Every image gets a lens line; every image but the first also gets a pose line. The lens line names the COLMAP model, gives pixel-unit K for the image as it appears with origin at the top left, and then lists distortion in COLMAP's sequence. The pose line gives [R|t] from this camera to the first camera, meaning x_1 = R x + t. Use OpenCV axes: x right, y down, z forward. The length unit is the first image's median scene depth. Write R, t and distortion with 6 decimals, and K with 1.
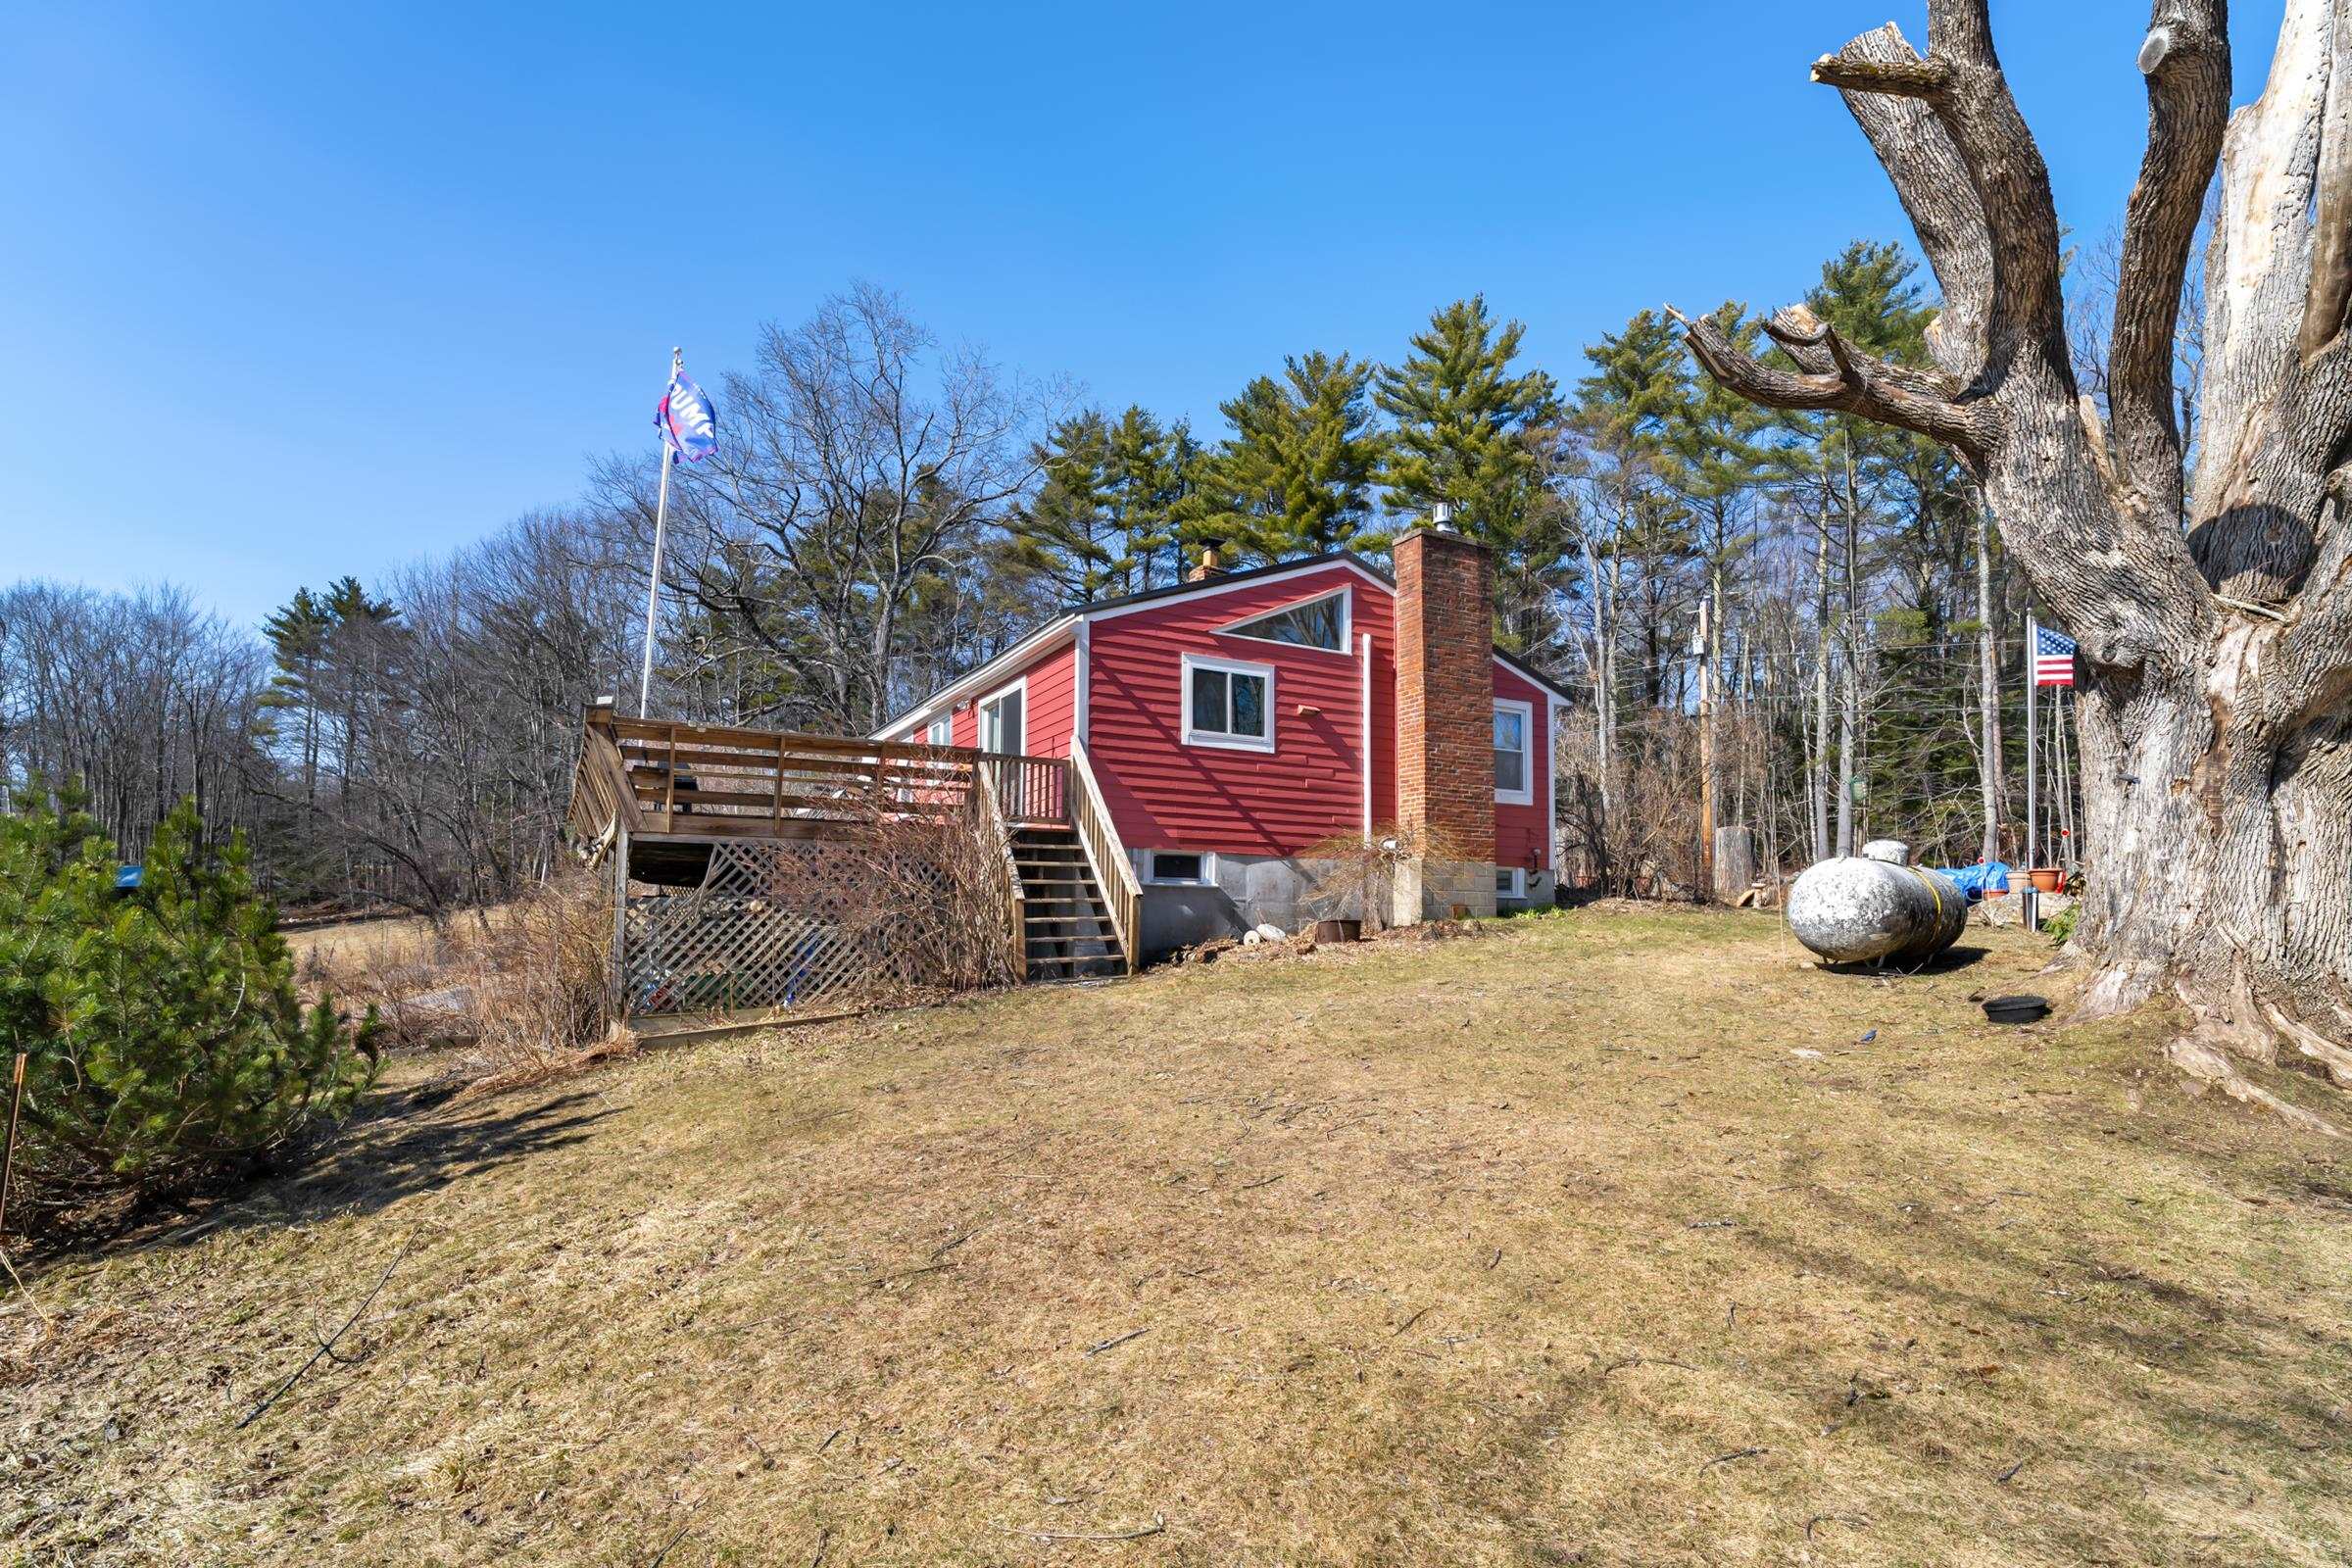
lens RADIAL K [[1125.8, 0, 1192.1], [0, 1125.8, 885.6], [0, 0, 1]] dist [-0.014594, 0.008202]
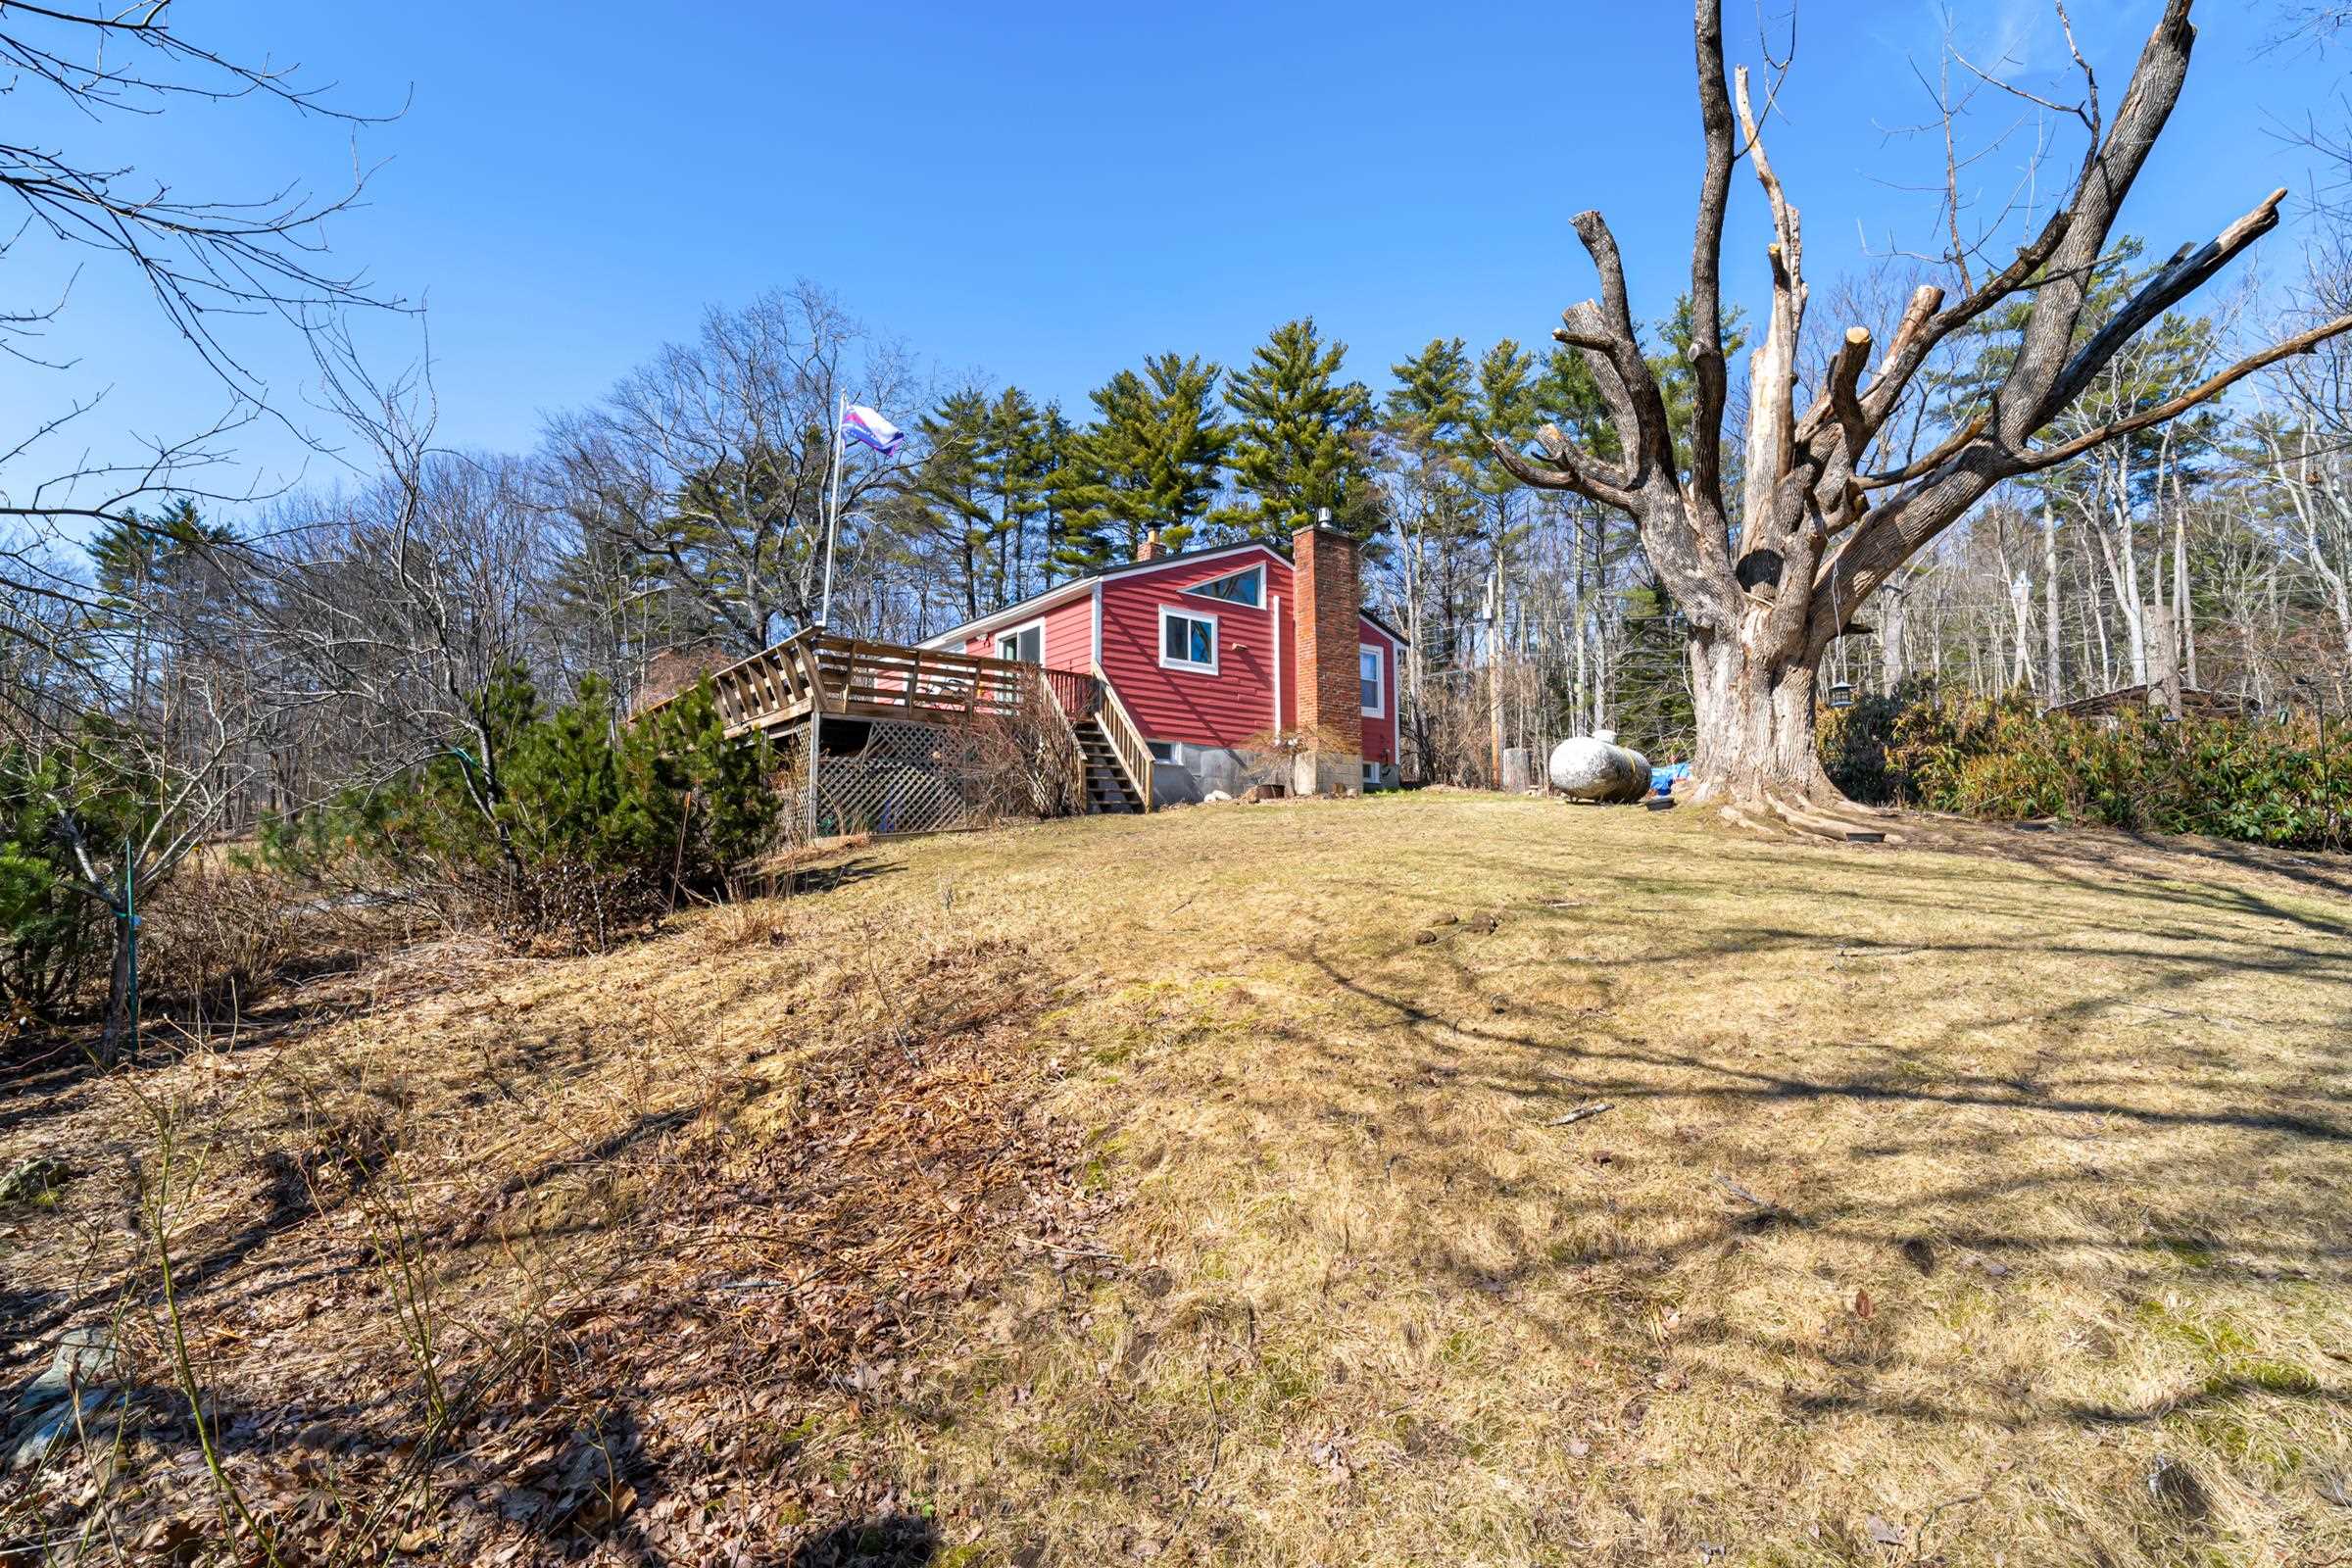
lens RADIAL K [[1125.8, 0, 1164.3], [0, 1125.8, 785.3], [0, 0, 1]] dist [-0.014594, 0.008202]
pose [[0.988950, 0.009221, 0.147960, -0.196996], [-0.002317, 0.998903, -0.046763, 0.086671], [-0.148229, 0.045904, 0.987887, -0.392898]]
